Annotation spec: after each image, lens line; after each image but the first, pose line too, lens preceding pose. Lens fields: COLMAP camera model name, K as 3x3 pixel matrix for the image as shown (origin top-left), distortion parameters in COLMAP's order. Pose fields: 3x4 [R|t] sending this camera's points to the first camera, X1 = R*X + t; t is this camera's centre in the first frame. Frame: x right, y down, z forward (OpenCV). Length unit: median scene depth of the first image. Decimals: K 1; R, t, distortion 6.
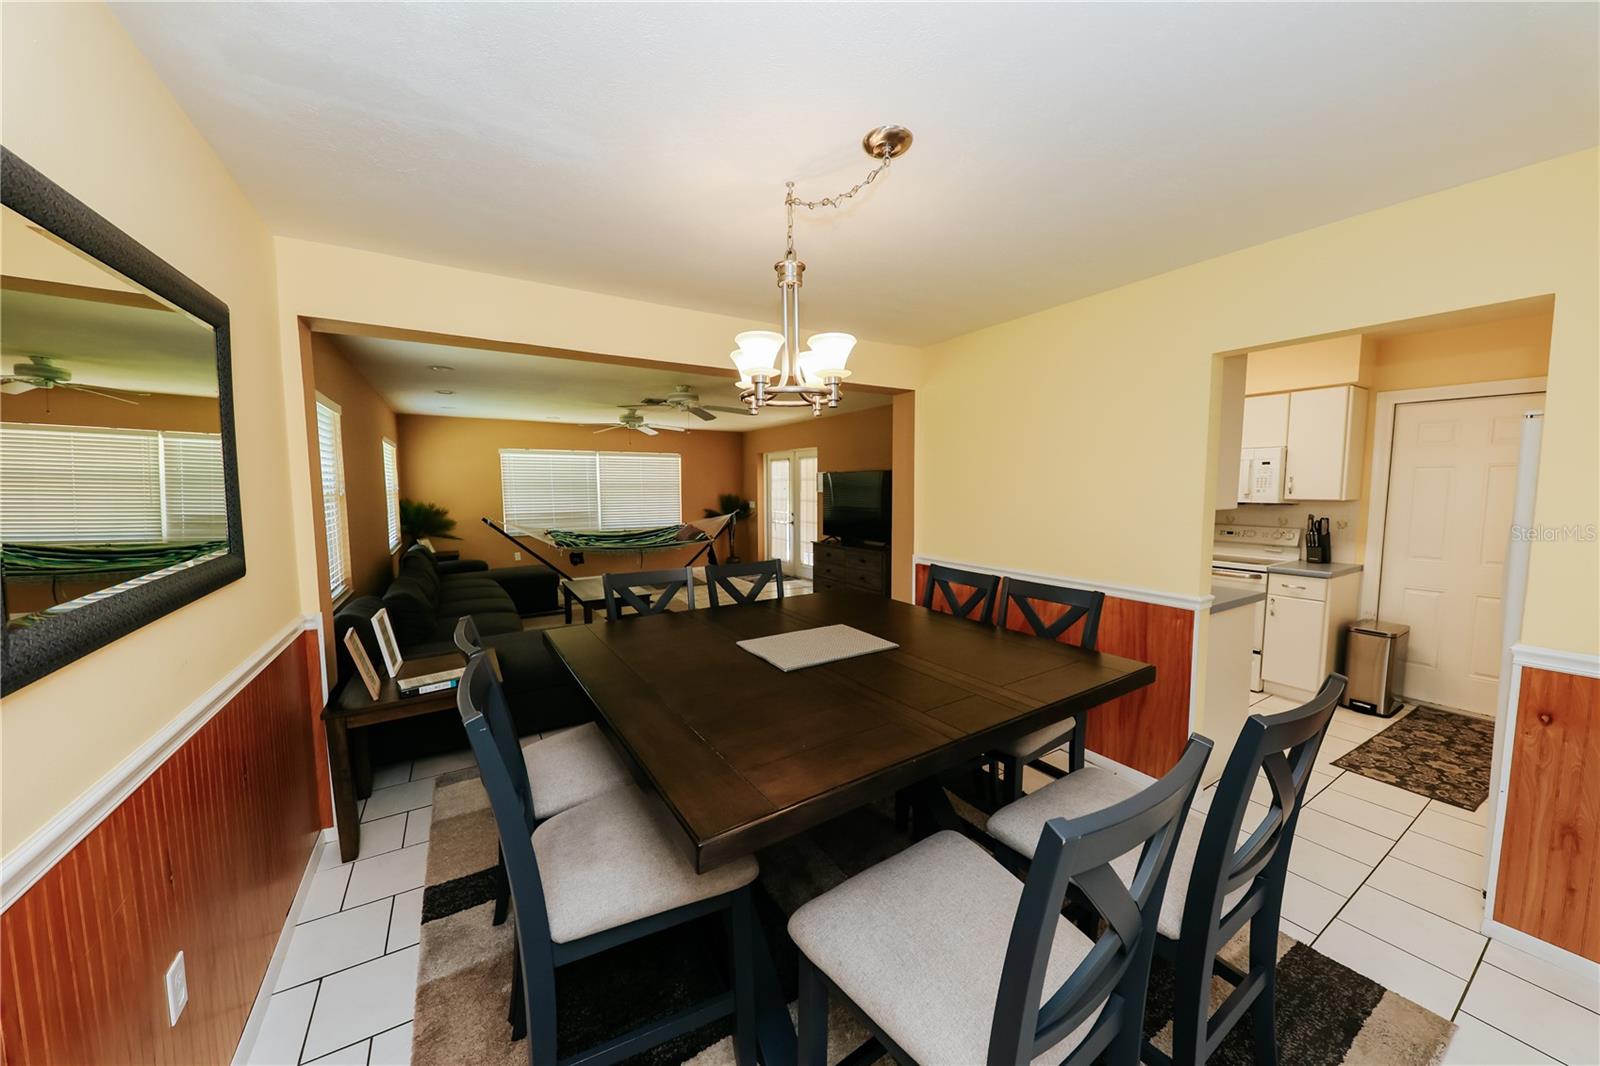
lens RADIAL K [[548.1, 0, 798.9], [0, 548.1, 528.8], [0, 0, 1]] dist [0.011119, -0.007096]
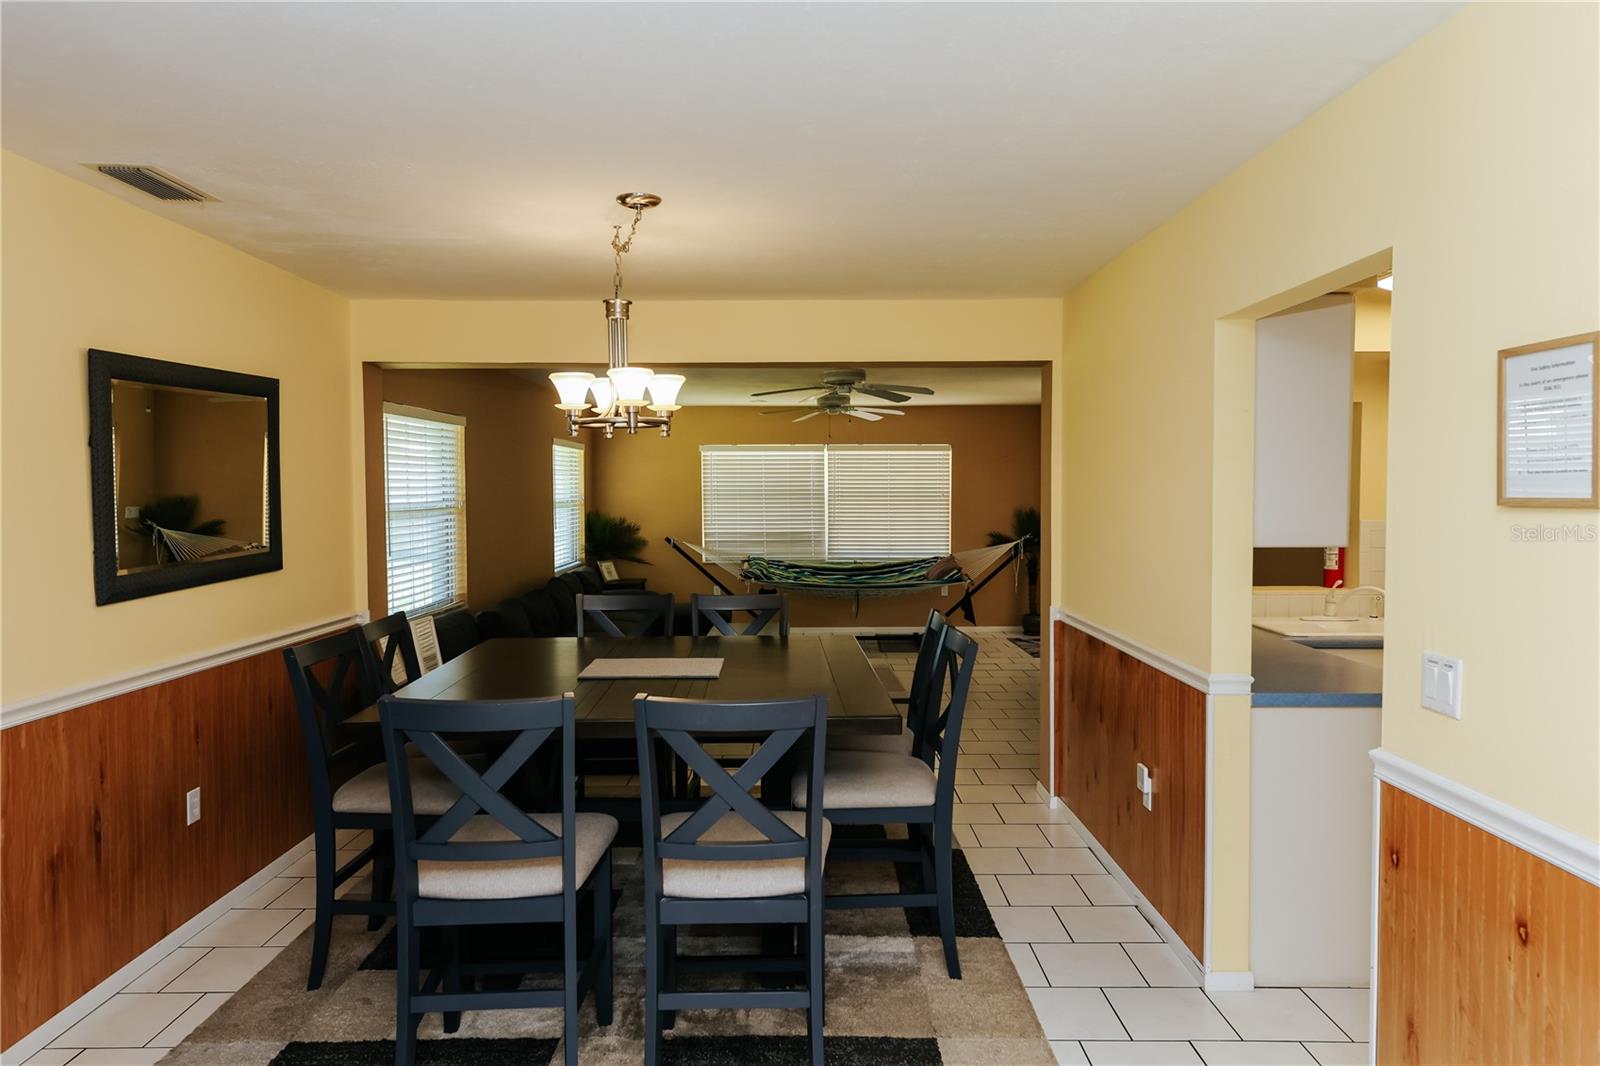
lens RADIAL K [[1024.5, 0, 800.0], [0, 1024.5, 533.0], [0, 0, 1]] dist [0.002972, 0.000576]
pose [[0.851038, 0.023084, -0.524597, 0.589679], [-0.041147, 0.998893, -0.022795, -0.000747], [0.523490, 0.040985, 0.851046, -0.212637]]
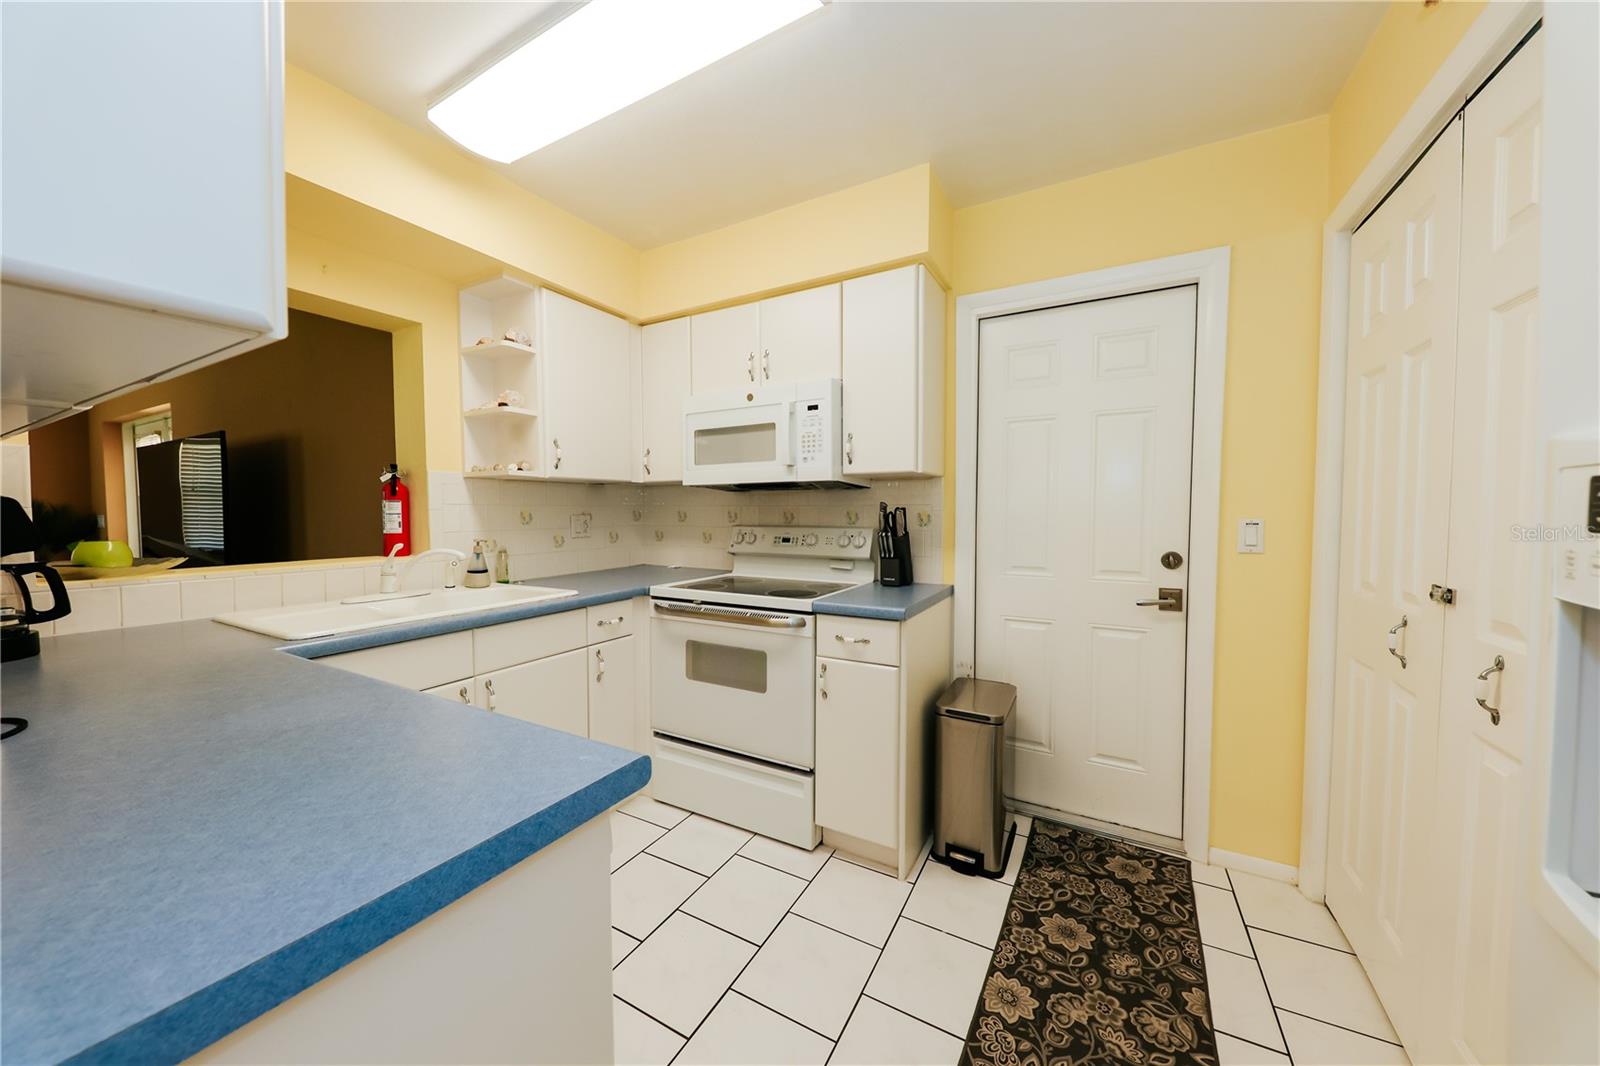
lens RADIAL K [[548.1, 0, 798.9], [0, 548.1, 528.8], [0, 0, 1]] dist [0.011119, -0.007096]
pose [[0.872391, -0.018423, 0.488462, 0.568790], [0.039951, 0.998634, -0.033688, 0.017565], [-0.487174, 0.048904, 0.871935, 0.539459]]
